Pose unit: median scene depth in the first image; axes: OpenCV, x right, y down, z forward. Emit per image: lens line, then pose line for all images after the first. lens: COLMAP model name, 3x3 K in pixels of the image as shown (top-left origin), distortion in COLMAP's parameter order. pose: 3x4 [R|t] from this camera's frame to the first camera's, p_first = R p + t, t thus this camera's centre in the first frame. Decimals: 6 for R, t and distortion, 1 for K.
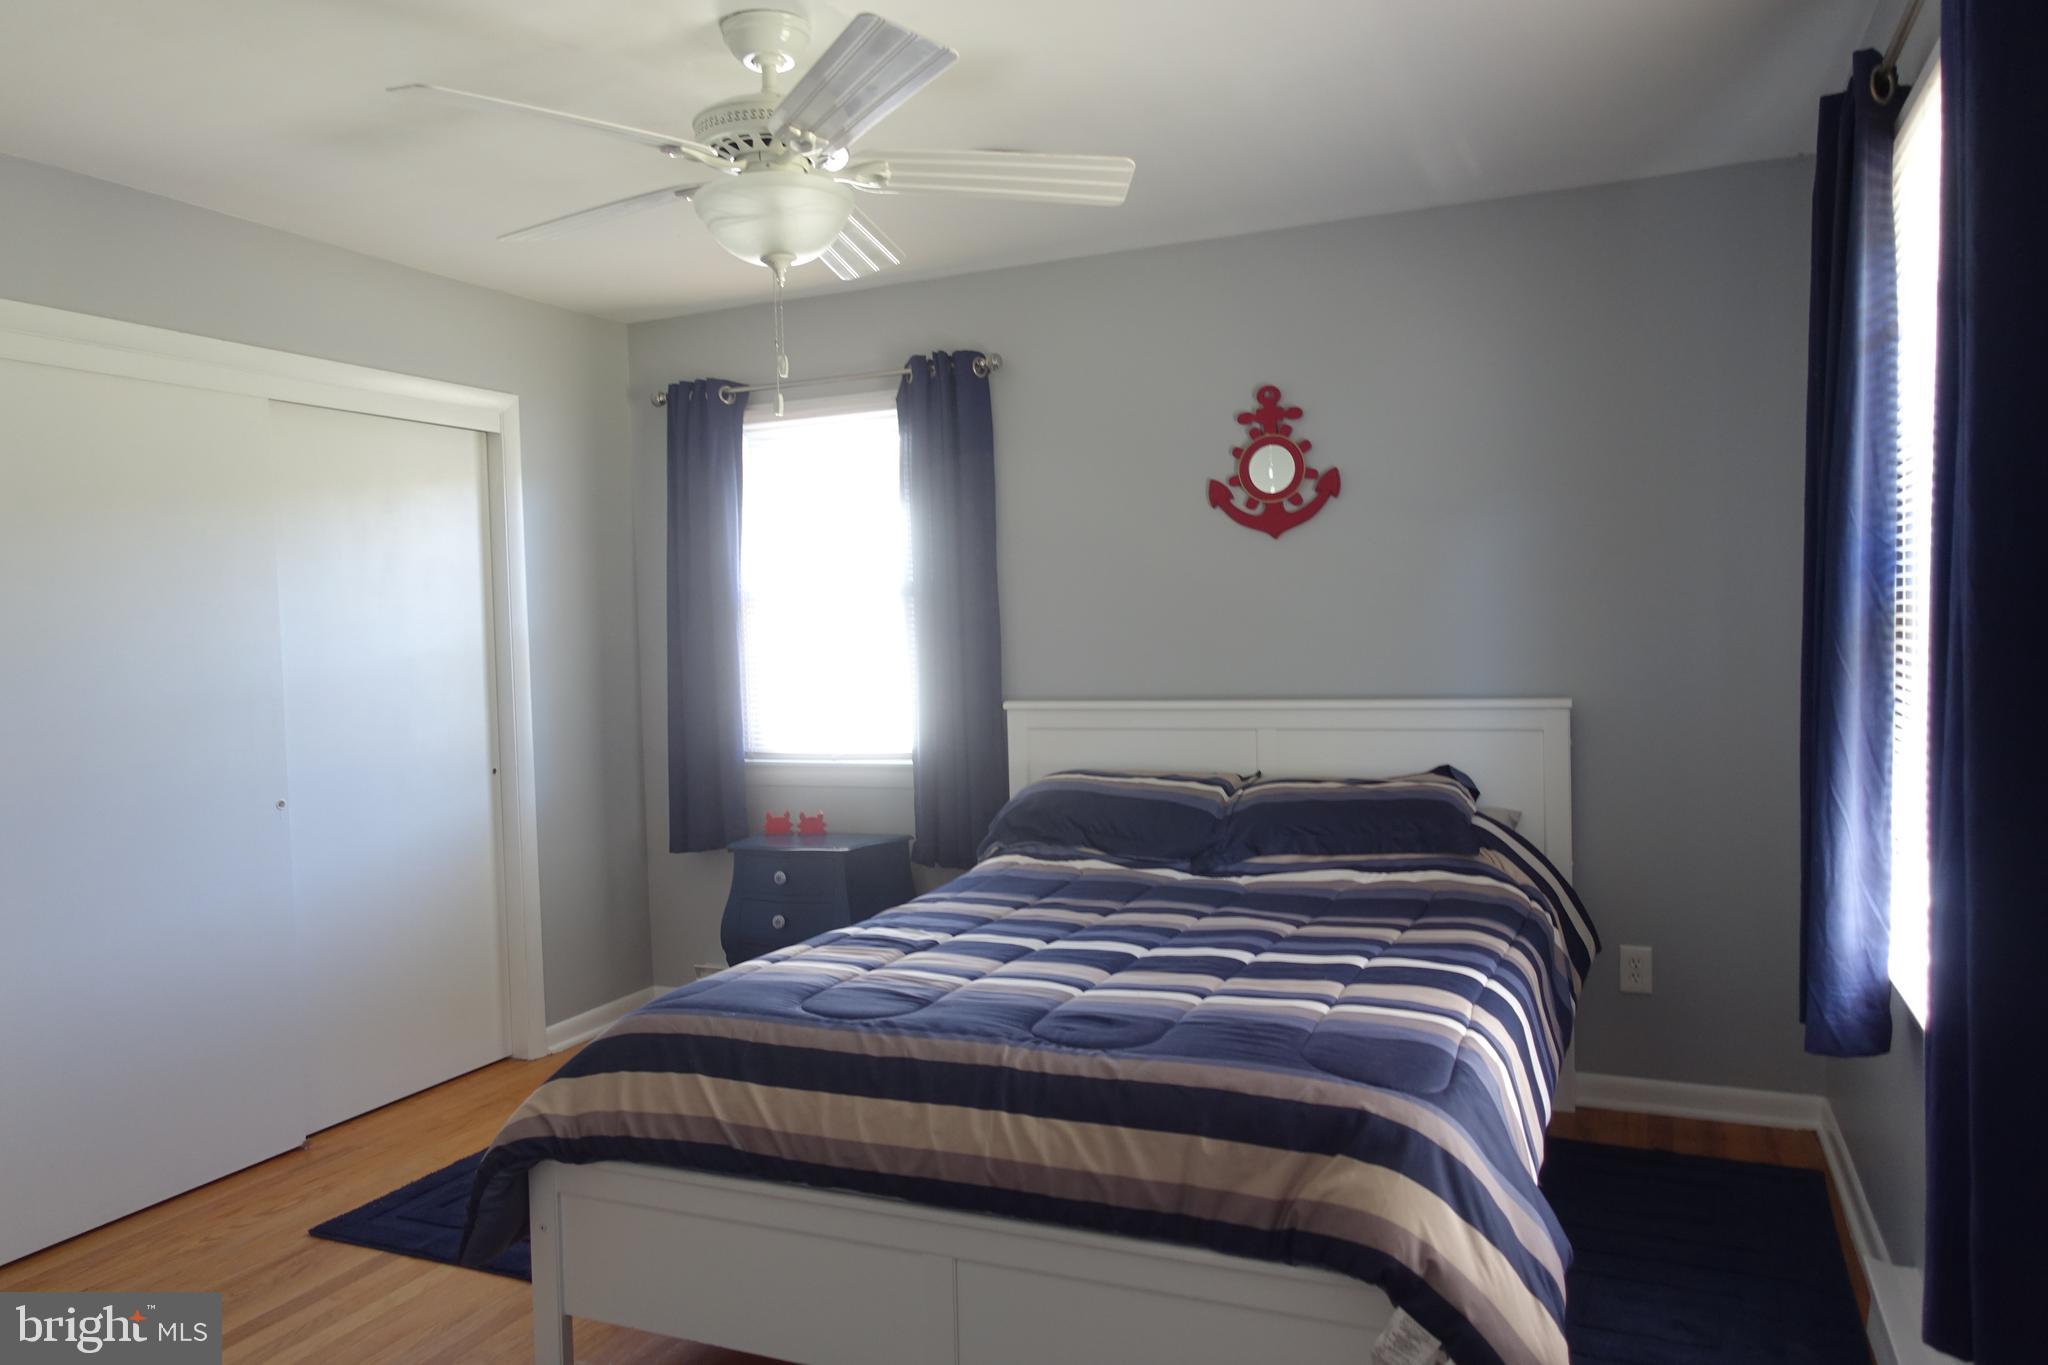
lens RADIAL K [[1404.9, 0, 1024.7], [0, 1404.9, 692.3], [0, 0, 1]] dist [0.003062, -0.003325]
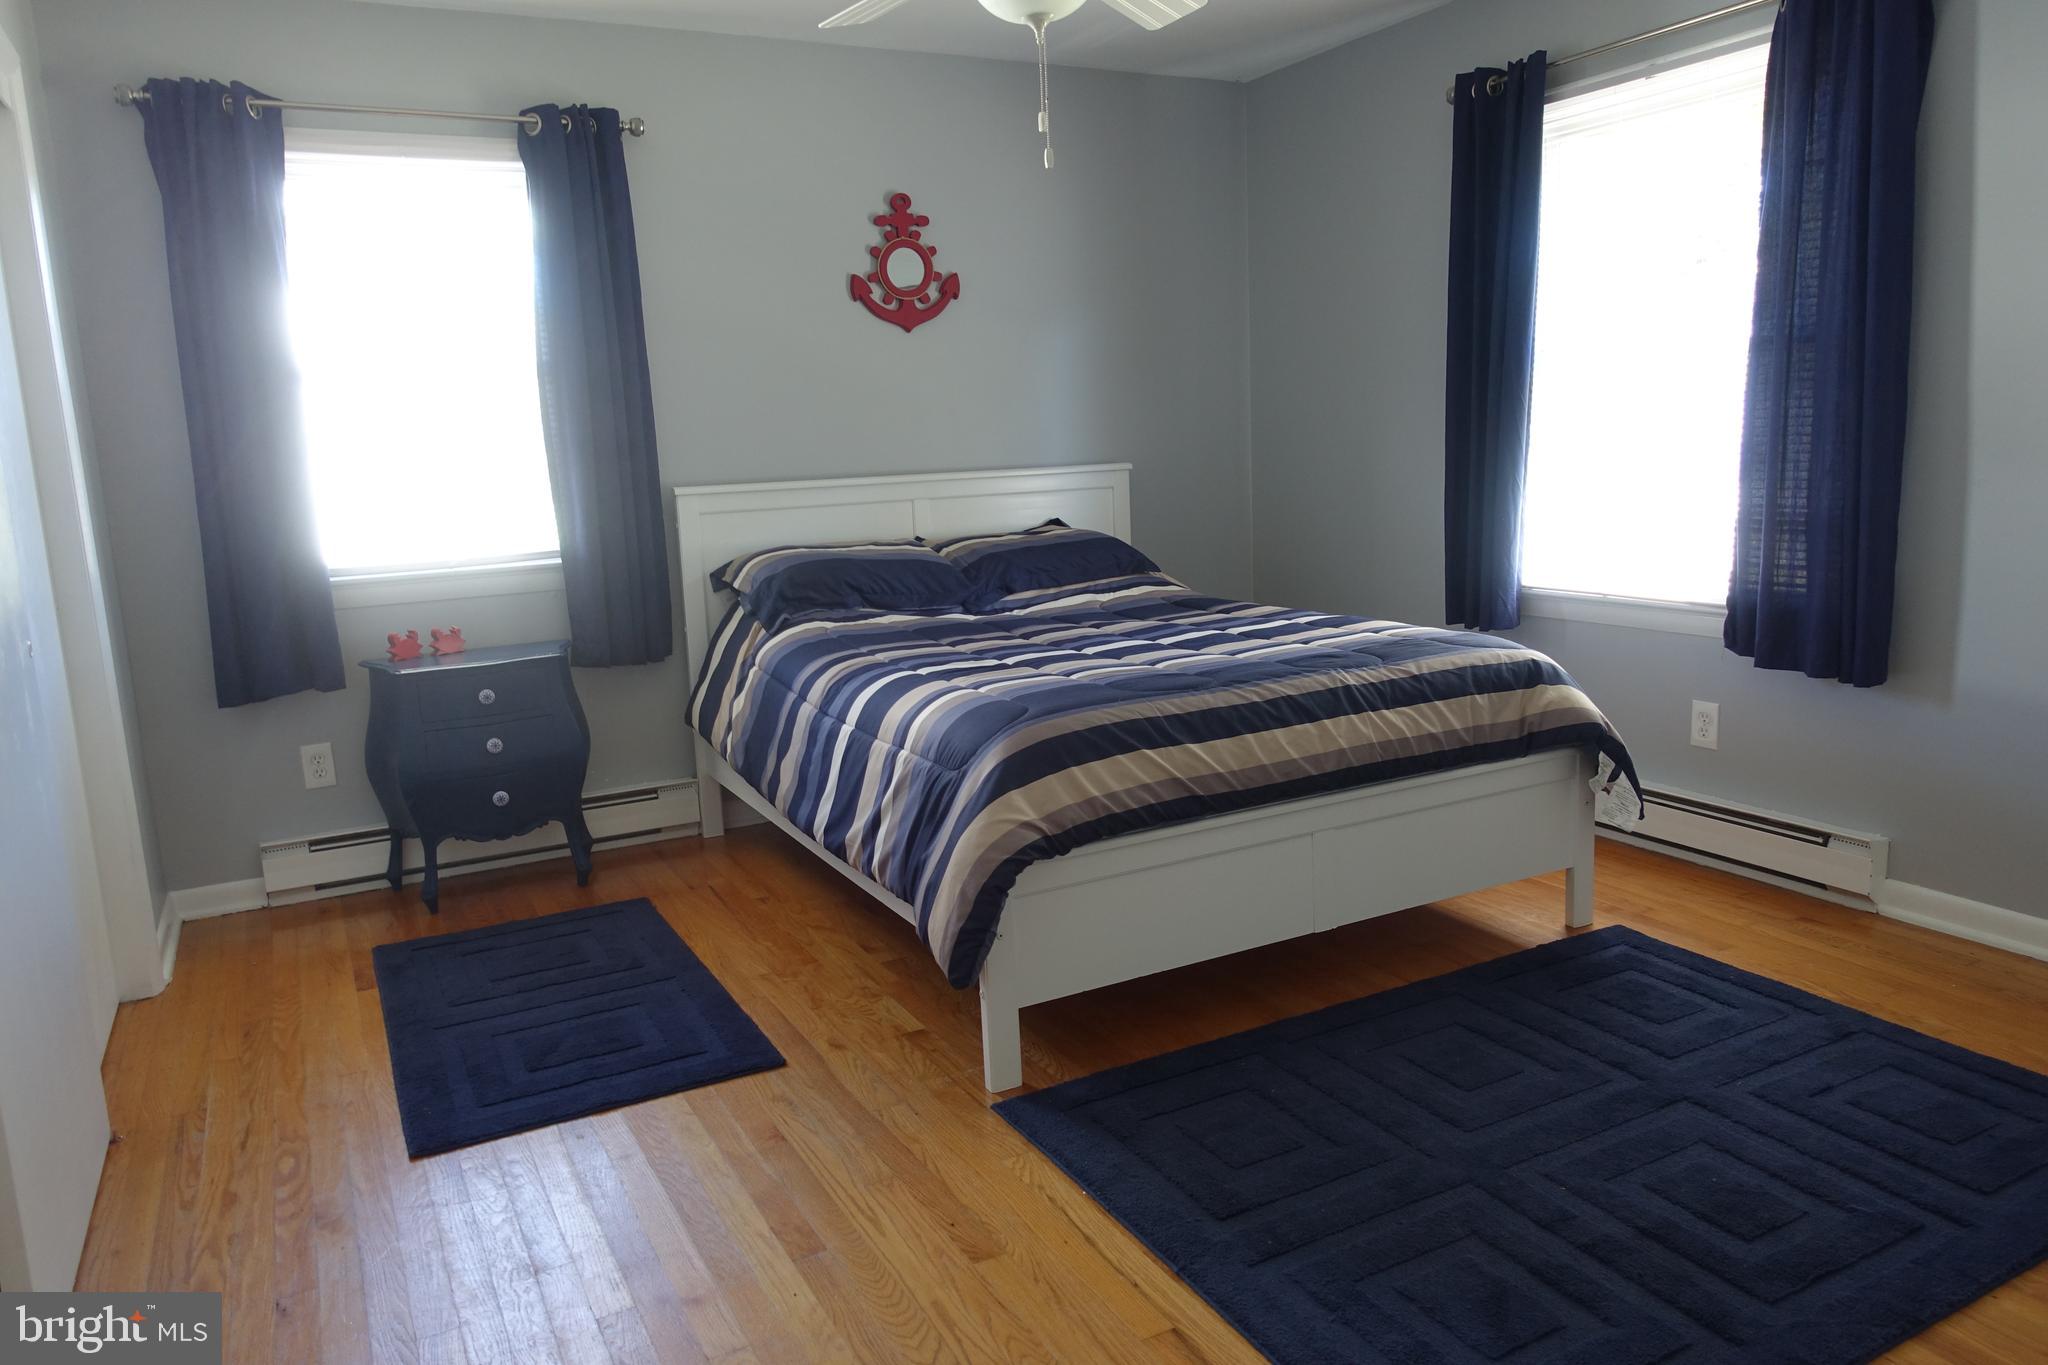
lens RADIAL K [[1404.9, 0, 1024.1], [0, 1404.9, 678.7], [0, 0, 1]] dist [0.003062, -0.003325]
pose [[0.624876, -0.130238, 0.769784, -0.684987], [0.062289, 0.991161, 0.117128, 0.042292], [-0.778235, -0.025242, 0.627466, 0.204957]]
